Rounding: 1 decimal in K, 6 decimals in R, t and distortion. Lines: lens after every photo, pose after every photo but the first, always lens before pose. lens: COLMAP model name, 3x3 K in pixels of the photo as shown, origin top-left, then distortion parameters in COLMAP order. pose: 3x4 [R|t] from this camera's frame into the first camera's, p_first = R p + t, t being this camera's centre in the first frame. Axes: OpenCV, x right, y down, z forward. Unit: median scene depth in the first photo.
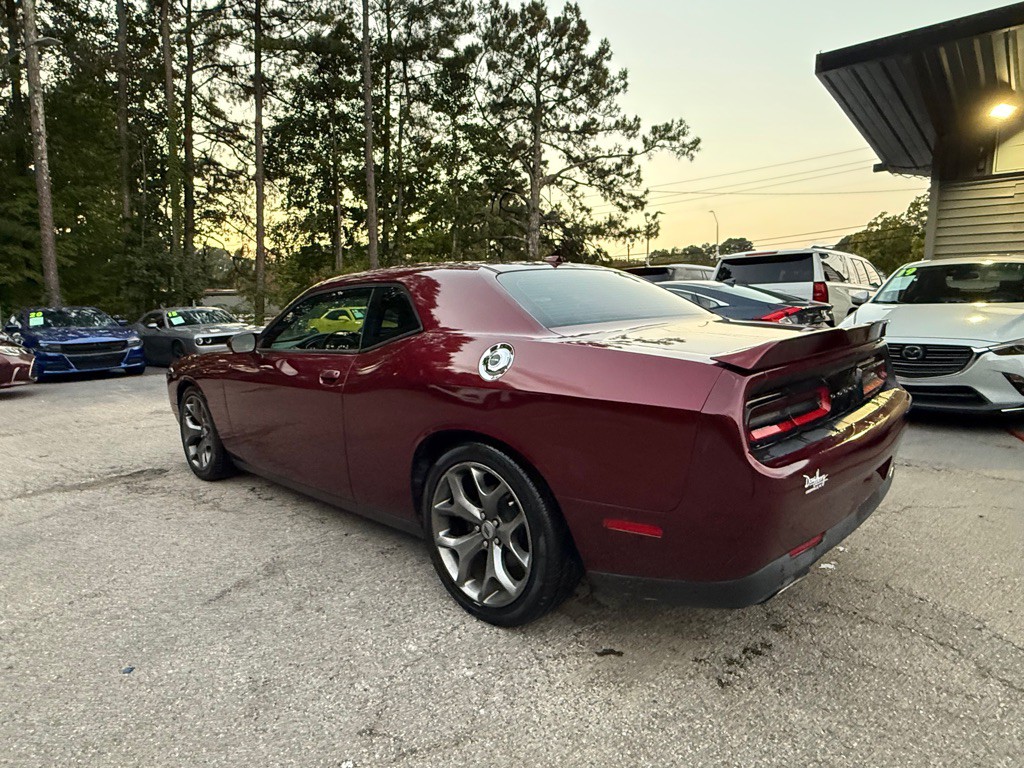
lens RADIAL K [[593.4, 0, 507.3], [0, 593.4, 388.5], [0, 0, 1]] dist [0.000785, -0.000782]
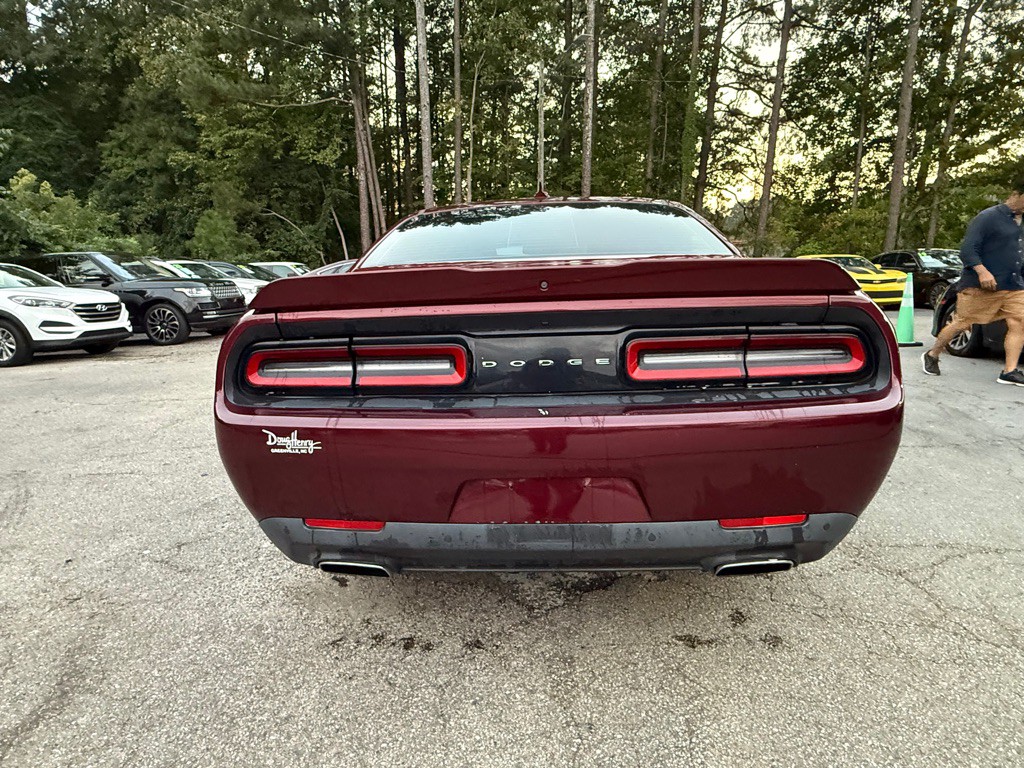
lens RADIAL K [[593.4, 0, 507.3], [0, 593.4, 388.5], [0, 0, 1]] dist [0.000785, -0.000782]
pose [[0.653063, 0.155337, -0.741201, 0.070338], [-0.096043, 0.987823, 0.122401, -0.003076], [0.751188, -0.008748, 0.660030, 0.034360]]
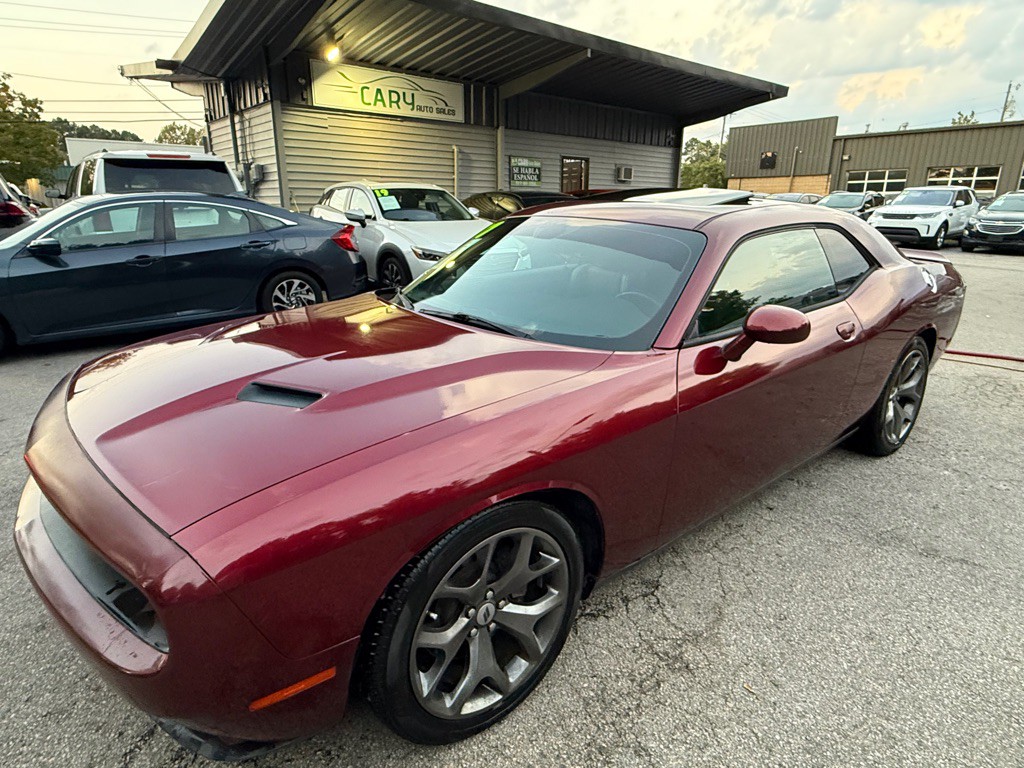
lens RADIAL K [[593.4, 0, 507.3], [0, 593.4, 388.5], [0, 0, 1]] dist [0.000785, -0.000782]
pose [[0.120120, -0.286798, 0.950430, -0.112047], [0.132339, 0.953444, 0.270982, -0.022481], [-0.983899, 0.093229, 0.152482, 0.123567]]
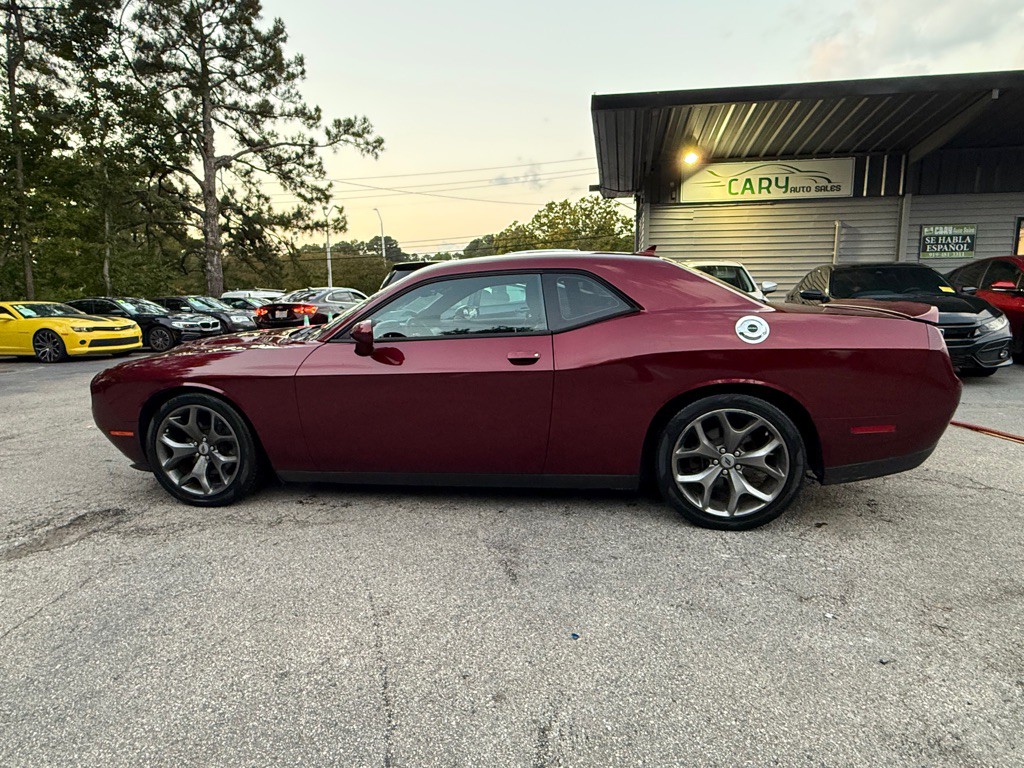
lens RADIAL K [[591.0, 0, 512.9], [0, 591.0, 391.8], [0, 0, 1]] dist [-0.000760, -0.000602]
pose [[0.837161, -0.090308, 0.539449, -0.079030], [0.082971, 0.995829, 0.037949, -0.000088], [-0.540626, 0.012989, 0.841162, 0.011407]]
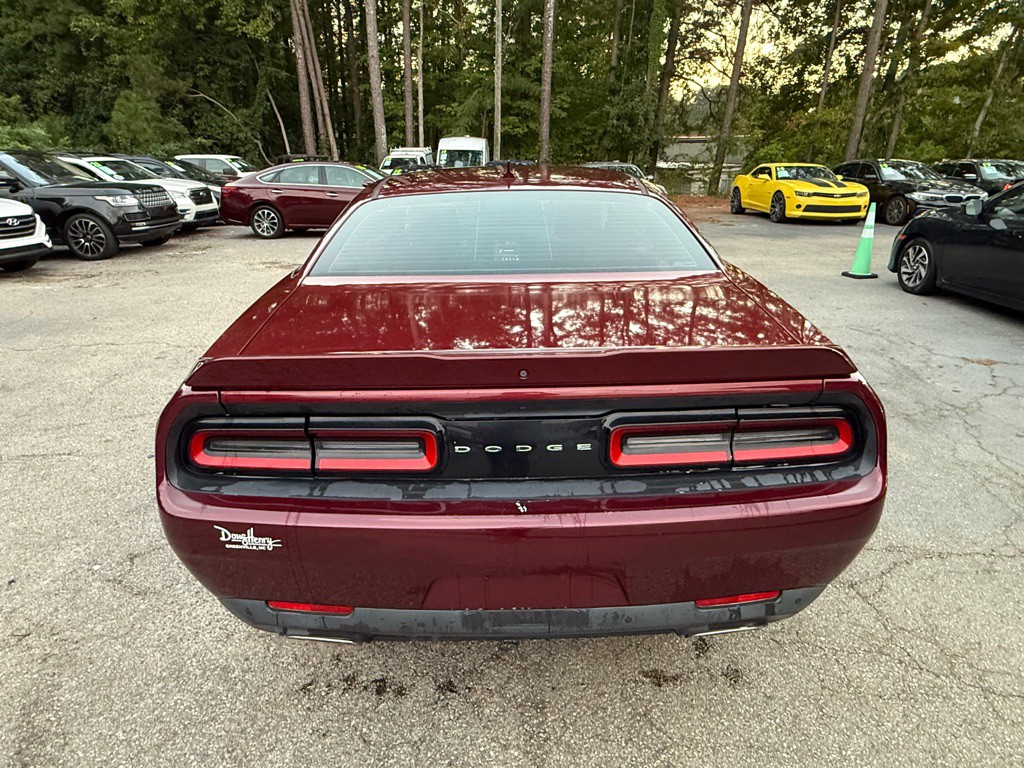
lens RADIAL K [[593.4, 0, 507.3], [0, 593.4, 388.5], [0, 0, 1]] dist [0.000785, -0.000782]
pose [[0.705492, 0.276008, -0.652764, 0.063809], [-0.109567, 0.952452, 0.284307, -0.015749], [0.700197, -0.129055, 0.702189, 0.036699]]
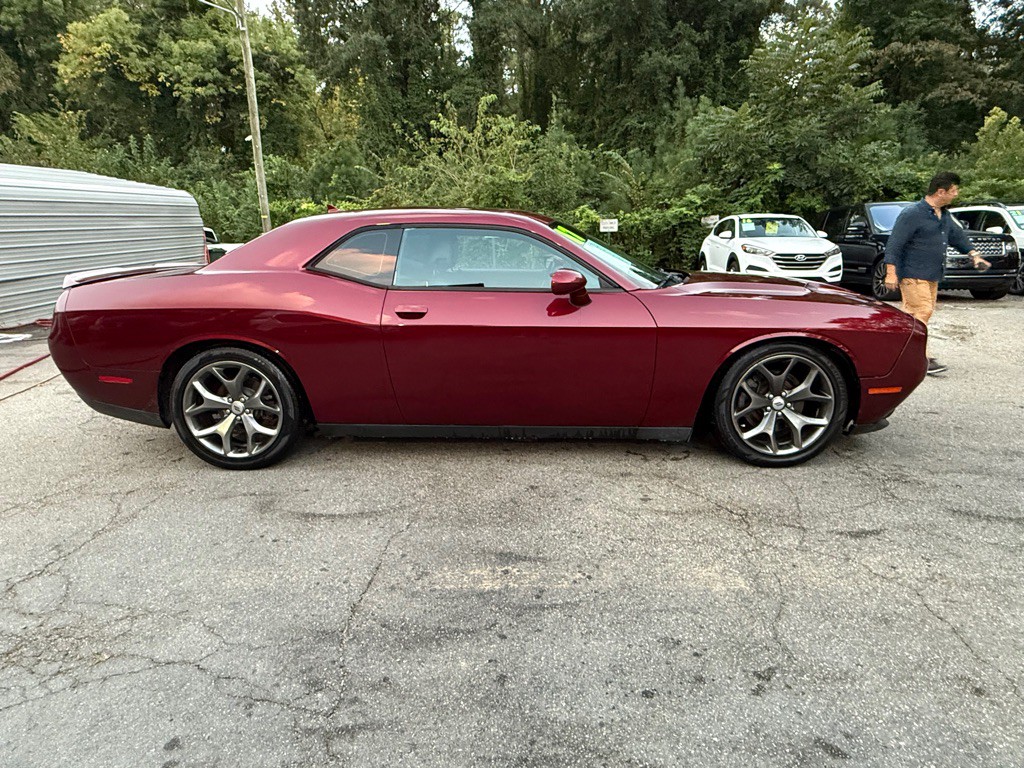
lens RADIAL K [[592.3, 0, 510.3], [0, 592.3, 385.6], [0, 0, 1]] dist [0.000552, -0.000756]
pose [[-0.730036, 0.212970, -0.649377, 0.066927], [-0.061249, 0.925991, 0.372545, -0.034682], [0.680658, 0.311745, -0.662963, 0.208266]]
